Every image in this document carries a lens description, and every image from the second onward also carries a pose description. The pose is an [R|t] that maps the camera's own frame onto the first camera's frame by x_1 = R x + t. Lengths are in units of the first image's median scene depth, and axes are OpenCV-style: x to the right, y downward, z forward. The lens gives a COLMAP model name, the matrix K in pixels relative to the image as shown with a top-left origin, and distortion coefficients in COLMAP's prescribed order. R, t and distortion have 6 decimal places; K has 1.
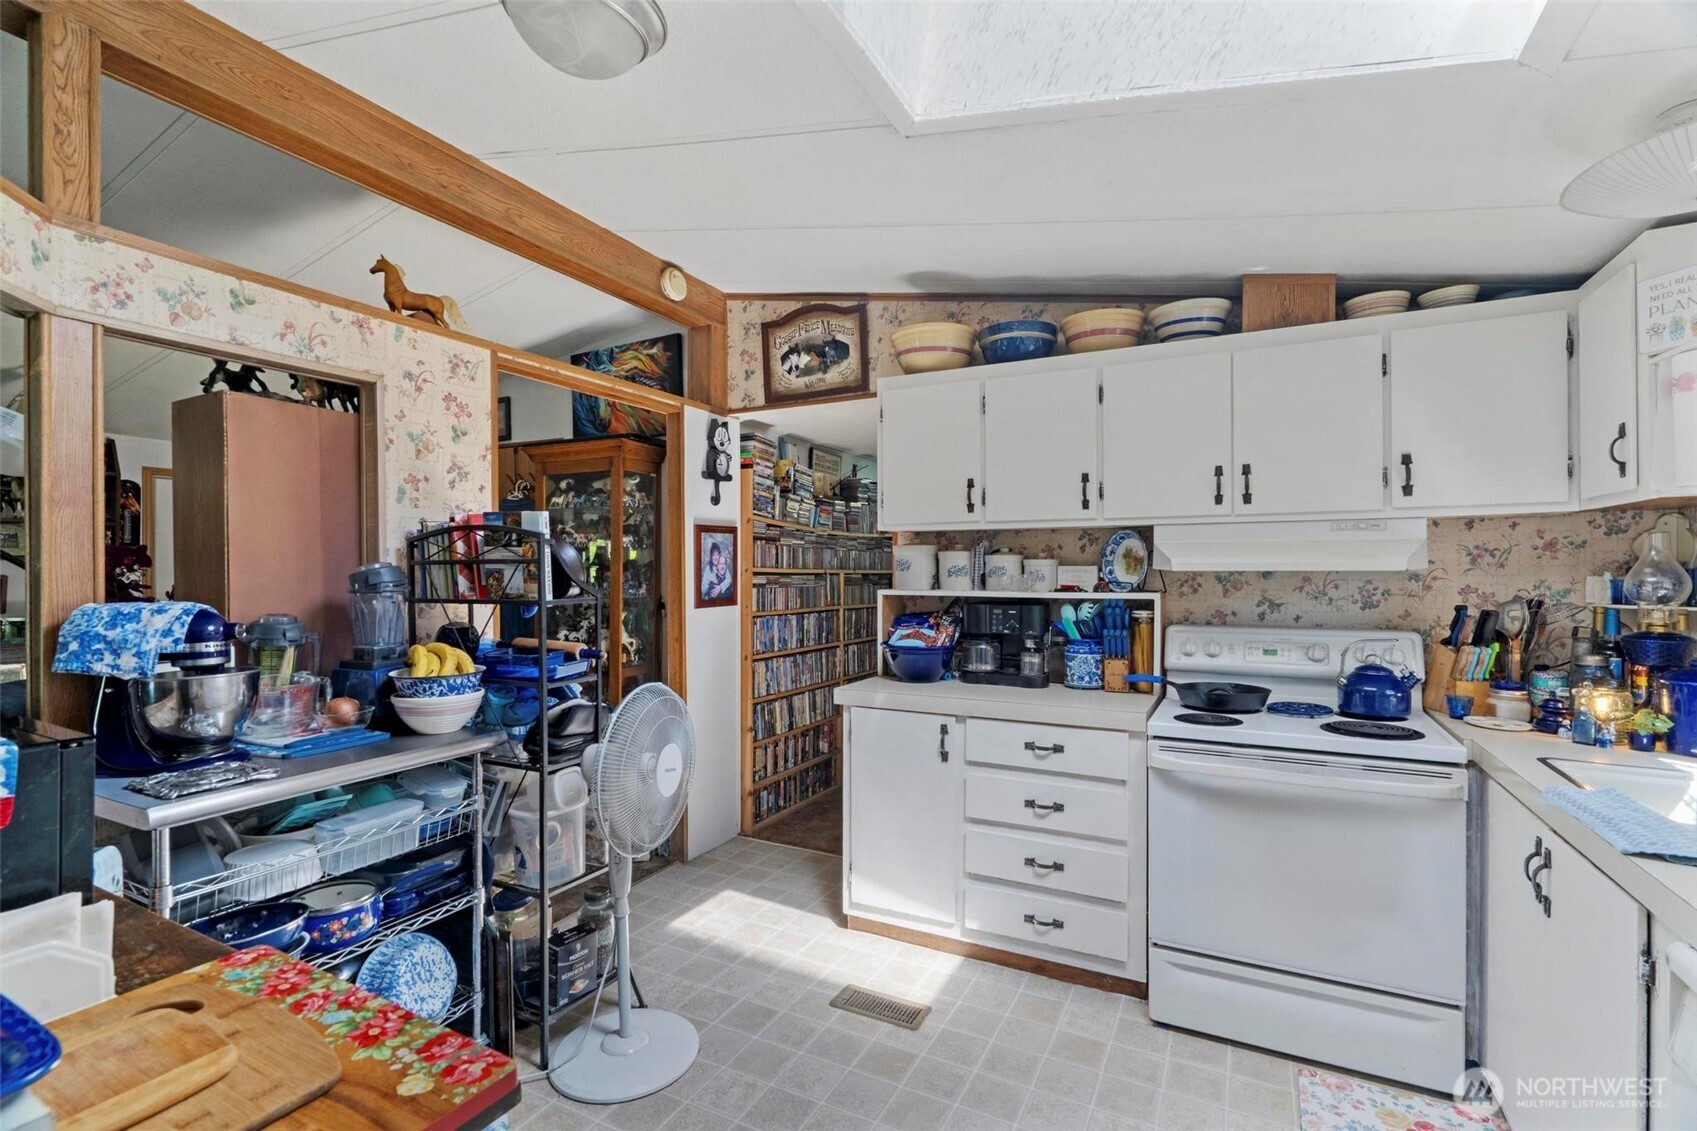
lens RADIAL K [[776.1, 0, 854.4], [0, 776.1, 569.8], [0, 0, 1]] dist [-0.000298, -0.000490]
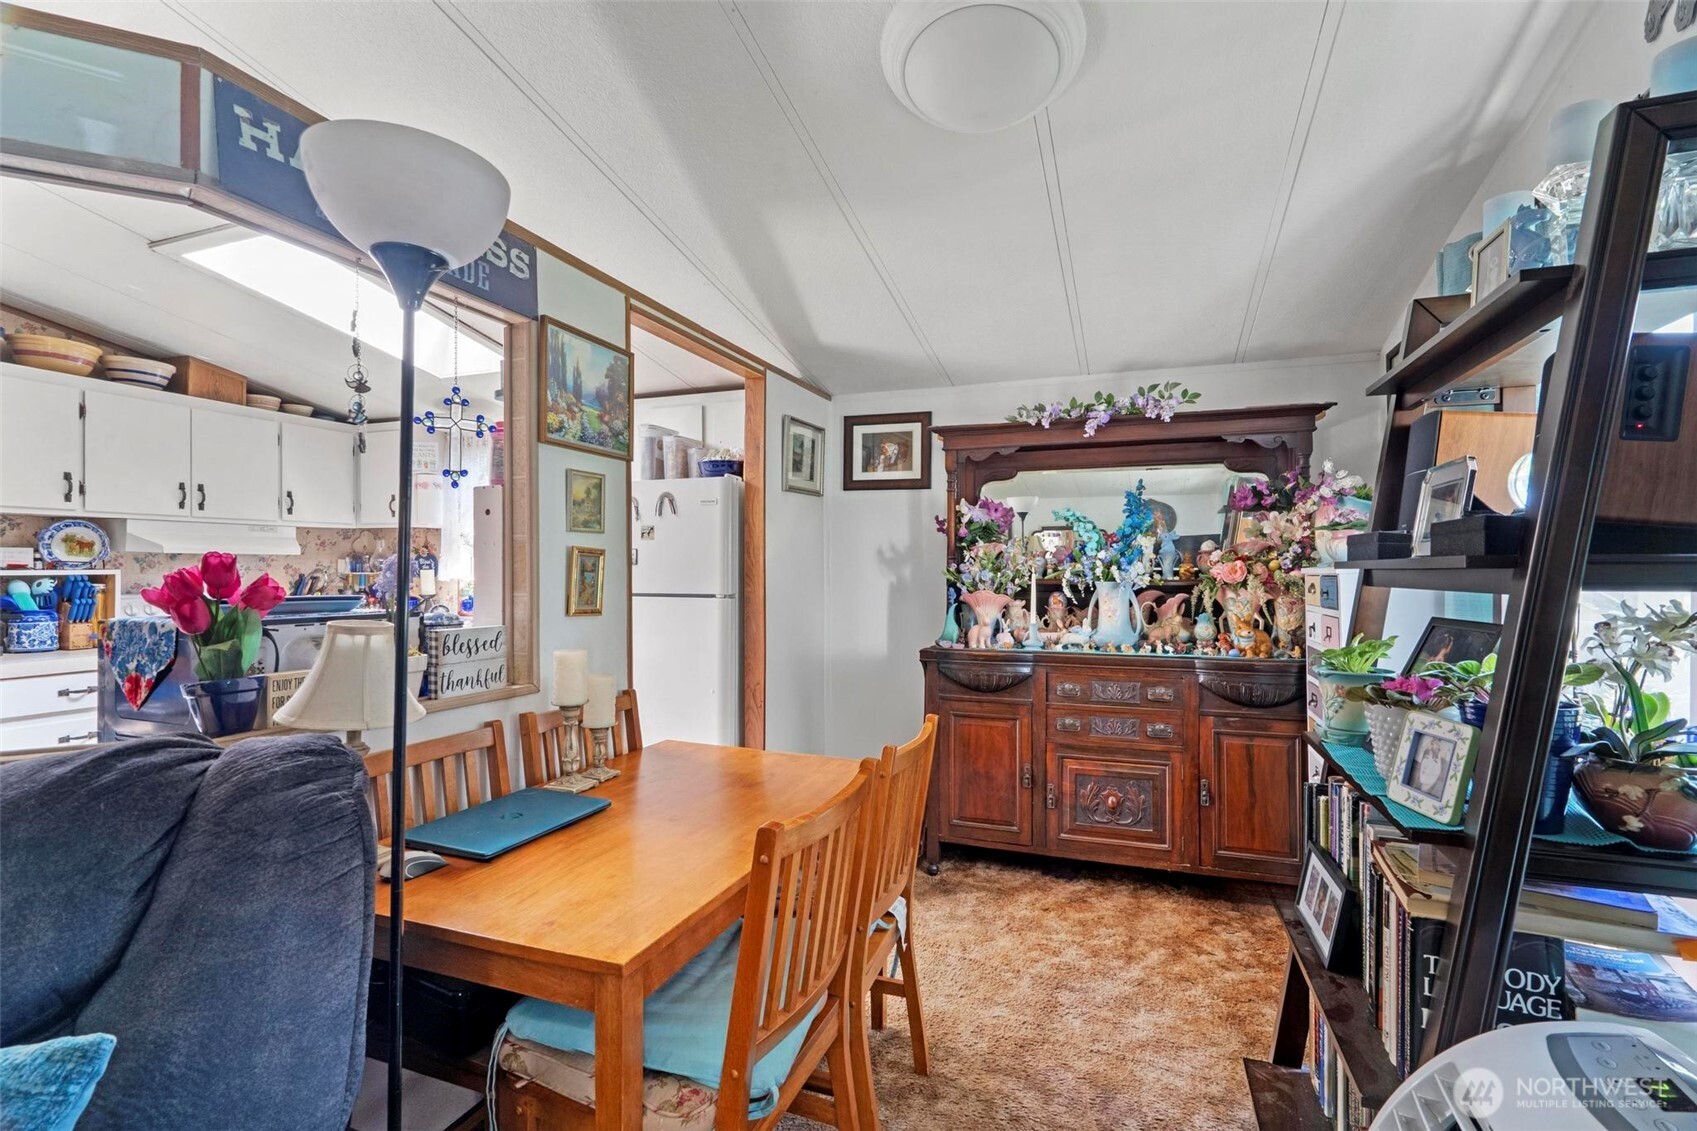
lens RADIAL K [[776.1, 0, 854.4], [0, 776.1, 569.8], [0, 0, 1]] dist [-0.000298, -0.000490]
pose [[-0.121750, -0.002175, 0.992558, -1.096268], [-0.002568, 0.999995, 0.001877, 0.024928], [-0.992557, -0.002320, -0.121755, -0.089772]]
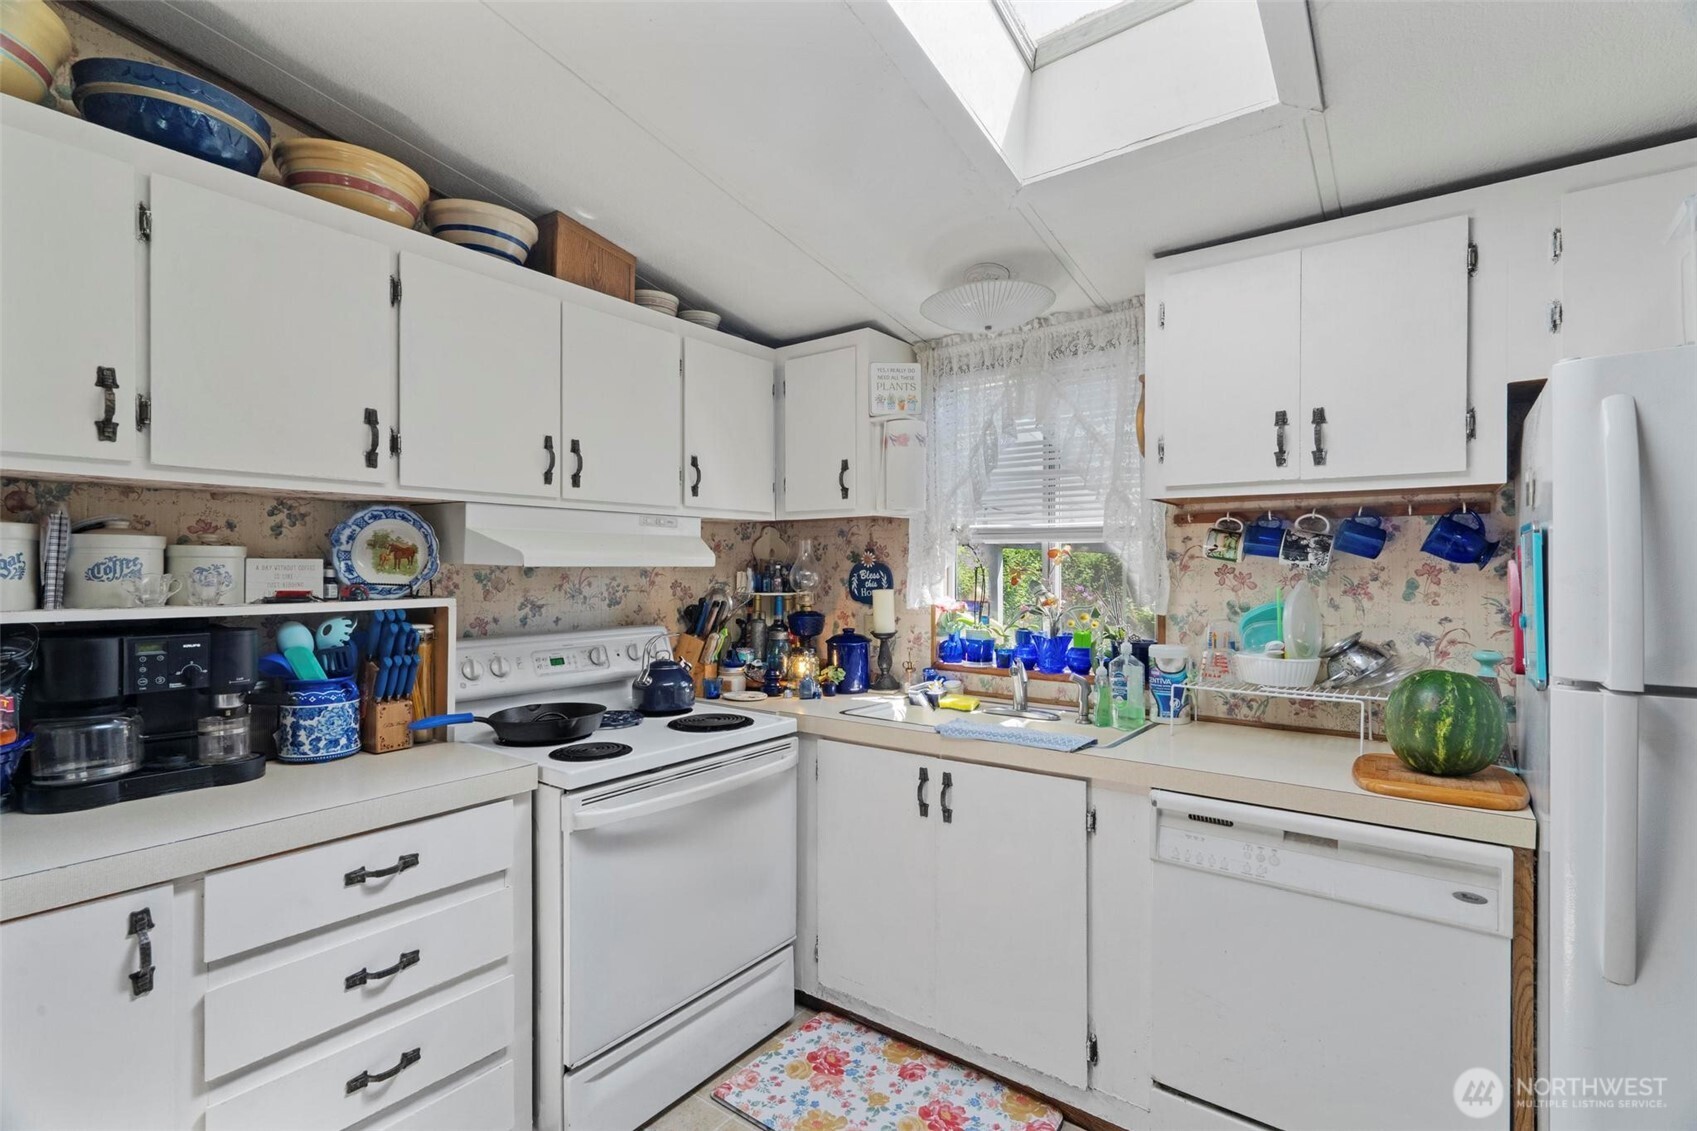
lens RADIAL K [[780.4, 0, 848.5], [0, 780.4, 565.5], [0, 0, 1]] dist [-0.000458, -0.000074]
pose [[0.165588, 0.004690, 0.986184, -0.261310], [0.000546, 0.999988, -0.004847, 0.003973], [-0.986195, 0.001341, 0.165584, 0.529827]]
